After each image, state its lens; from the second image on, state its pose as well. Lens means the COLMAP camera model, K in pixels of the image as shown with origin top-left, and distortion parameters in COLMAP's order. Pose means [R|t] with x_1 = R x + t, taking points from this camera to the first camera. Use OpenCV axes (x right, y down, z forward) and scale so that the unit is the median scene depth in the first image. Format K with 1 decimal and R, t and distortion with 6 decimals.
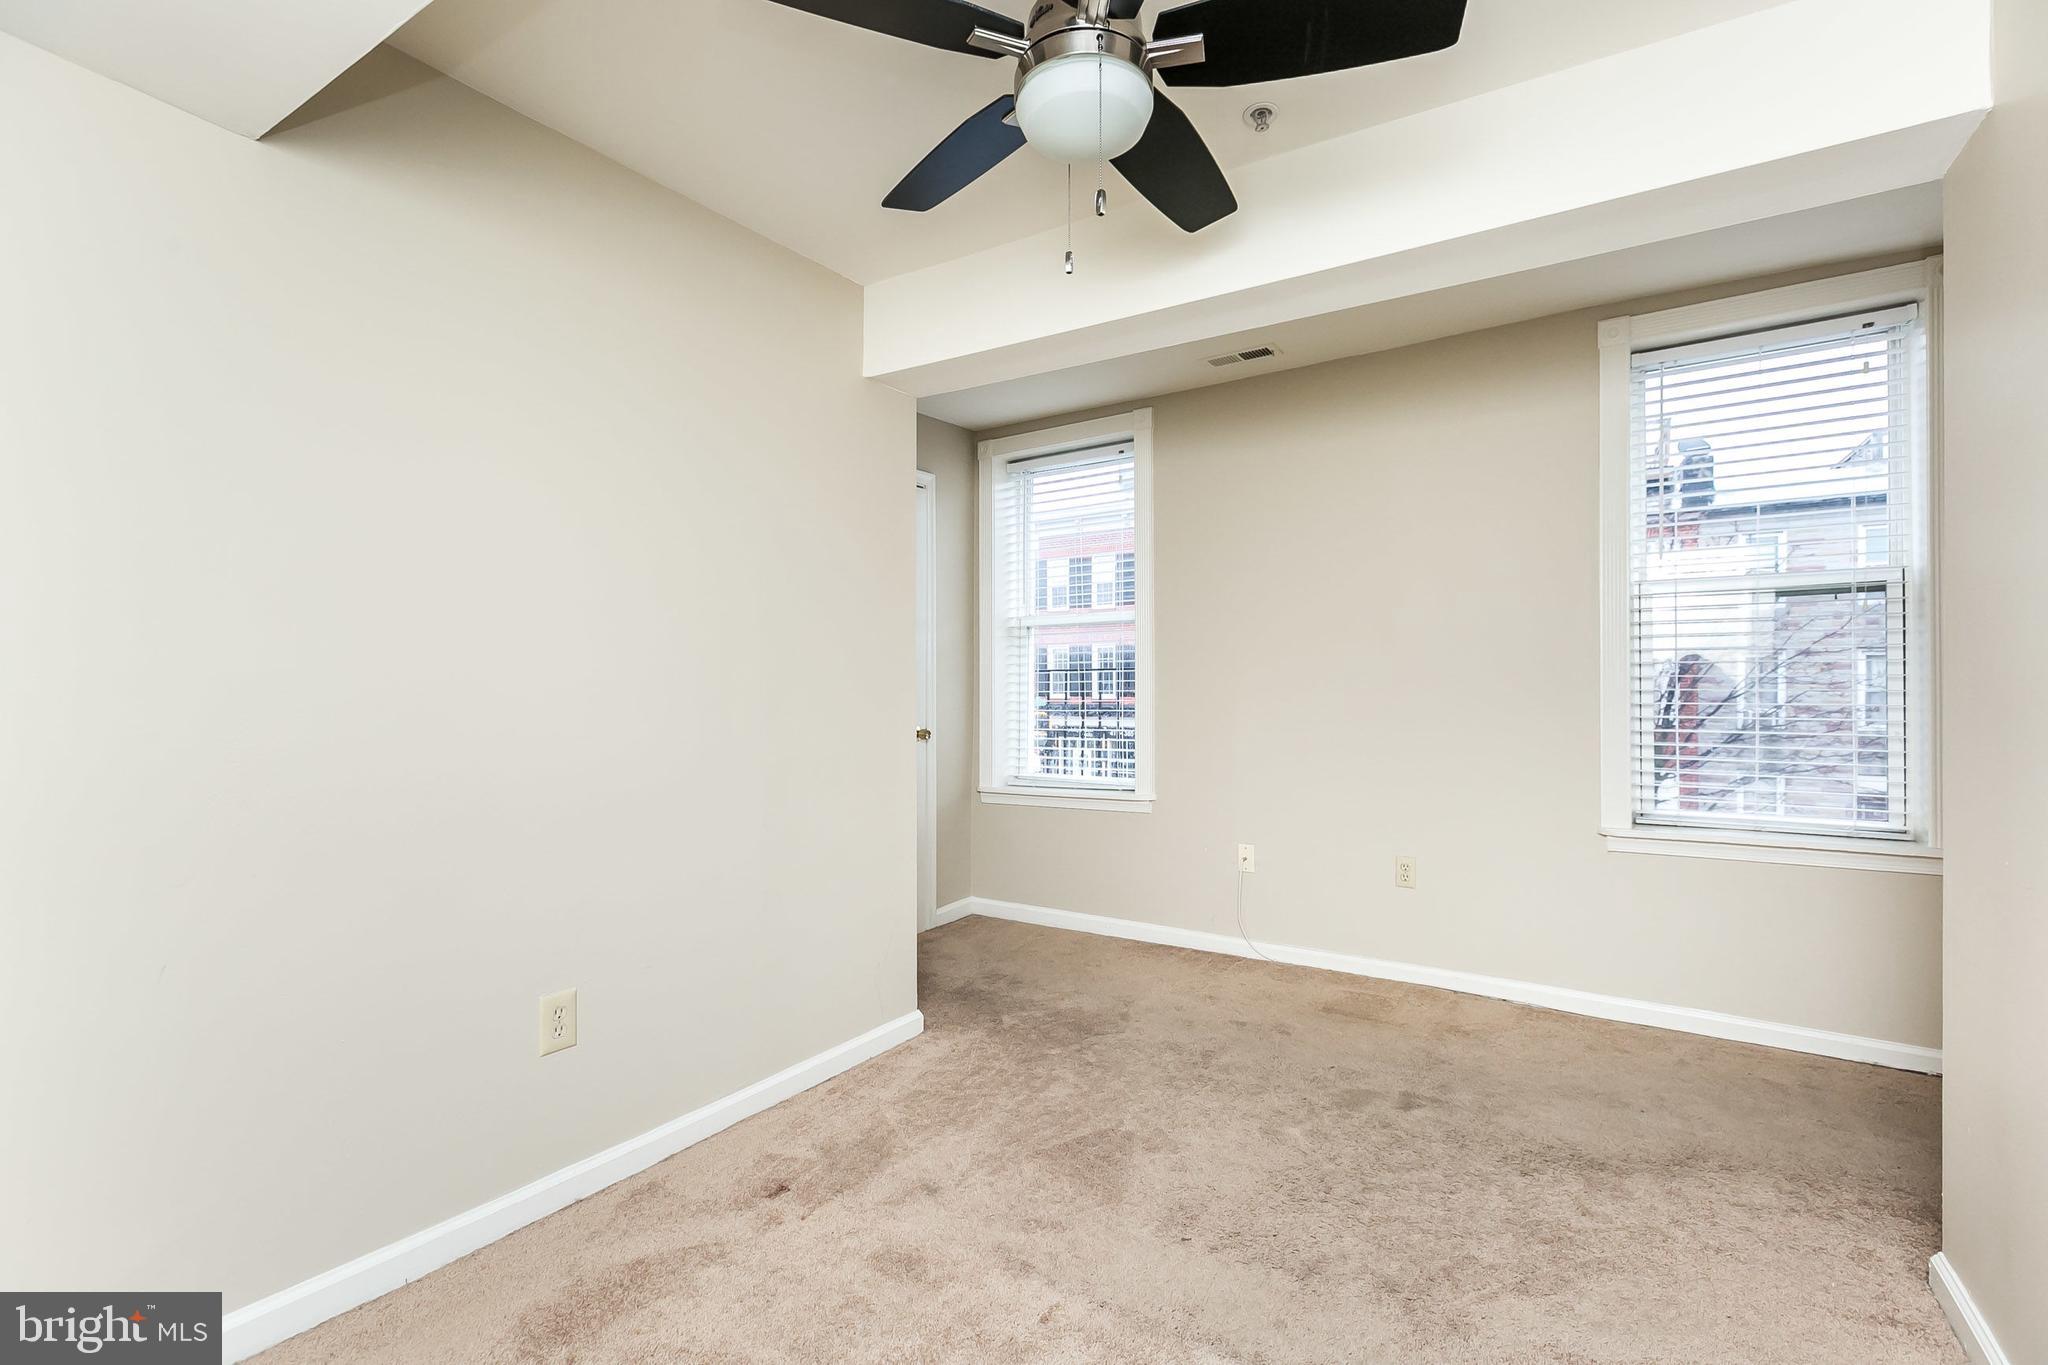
lens RADIAL K [[896.6, 0, 1033.9], [0, 896.6, 684.6], [0, 0, 1]] dist [0.000058, -0.000088]
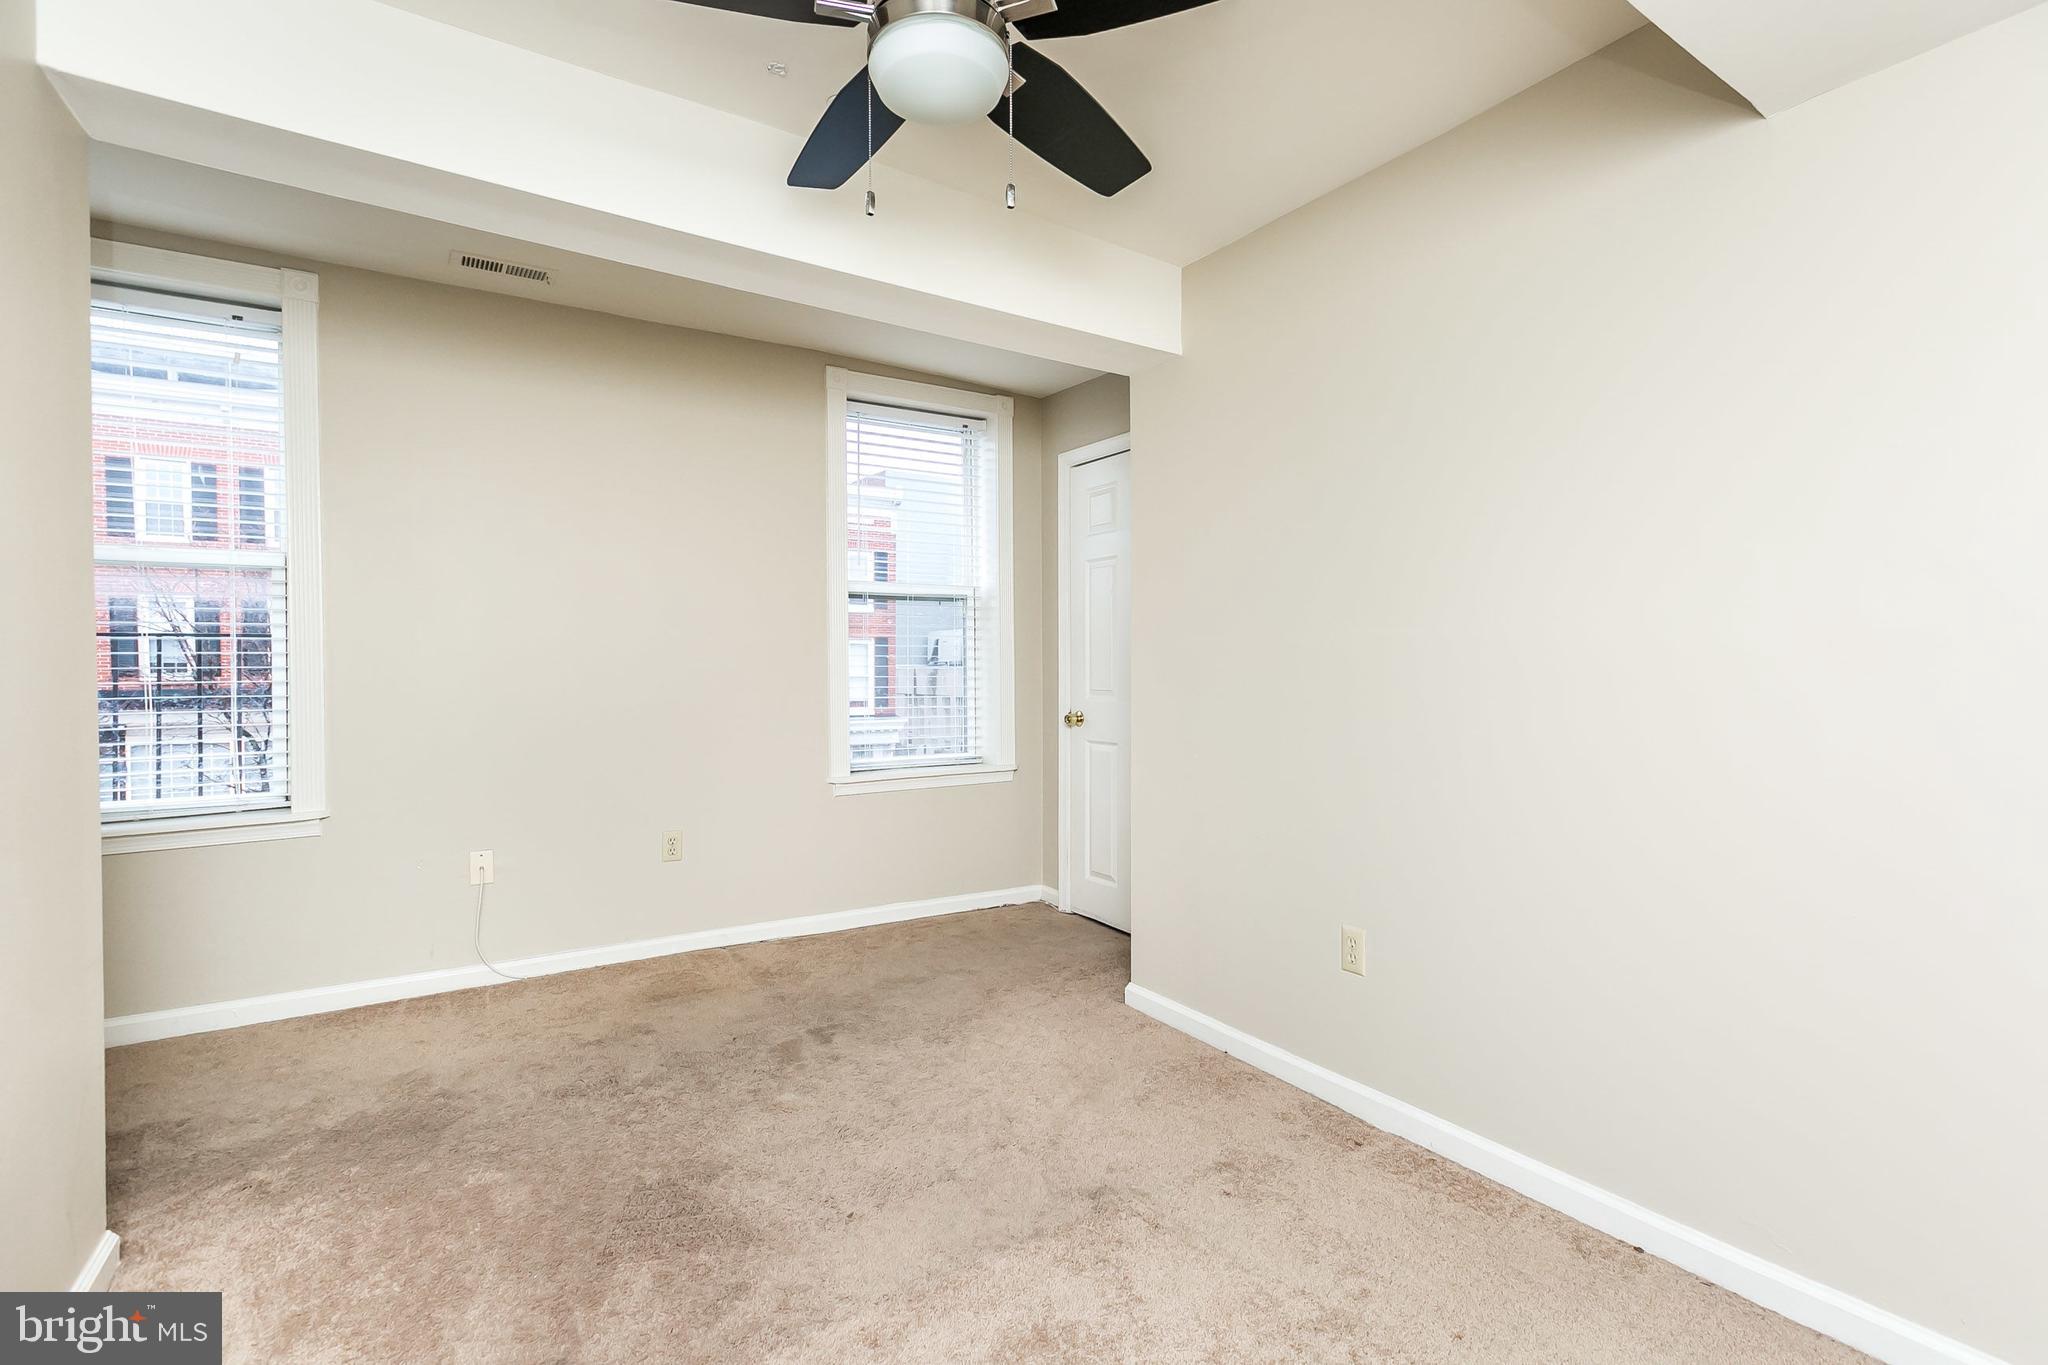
lens RADIAL K [[901.4, 0, 1022.1], [0, 901.4, 672.0], [0, 0, 1]] dist [0.000094, -0.000335]
pose [[0.433059, -0.003920, 0.901357, -0.357309], [-0.005269, 0.999962, 0.006880, 0.003518], [-0.901350, -0.007729, 0.433022, 0.218983]]
